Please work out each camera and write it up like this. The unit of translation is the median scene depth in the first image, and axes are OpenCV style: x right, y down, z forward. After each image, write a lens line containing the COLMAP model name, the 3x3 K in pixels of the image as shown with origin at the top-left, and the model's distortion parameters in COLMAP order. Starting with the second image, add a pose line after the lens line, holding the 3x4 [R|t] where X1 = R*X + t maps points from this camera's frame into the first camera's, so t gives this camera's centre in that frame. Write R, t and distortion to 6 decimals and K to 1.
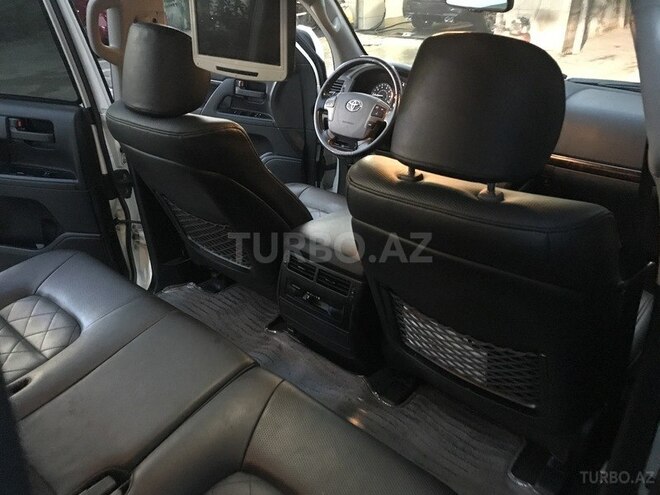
lens RADIAL K [[575.2, 0, 332.6], [0, 575.2, 246.9], [0, 0, 1]] dist [0.037796, -0.006462]
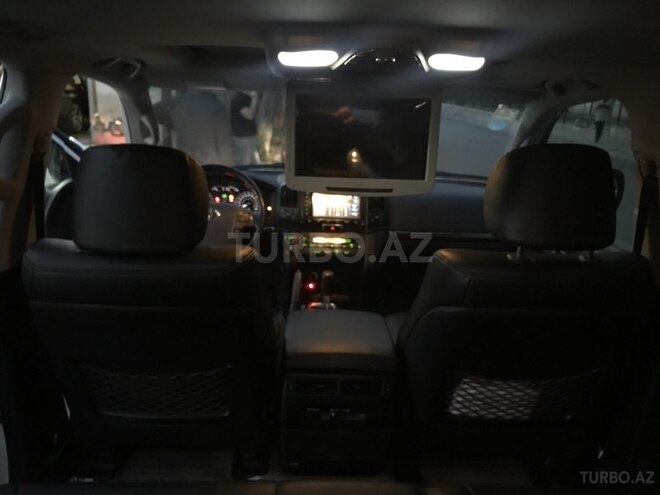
lens RADIAL K [[575.2, 0, 332.6], [0, 575.2, 246.9], [0, 0, 1]] dist [0.037796, -0.006462]
pose [[0.714023, -0.161065, 0.681344, -0.835782], [0.261706, 0.964033, -0.046368, -0.167561], [-0.649370, 0.211419, 0.730494, 0.319092]]
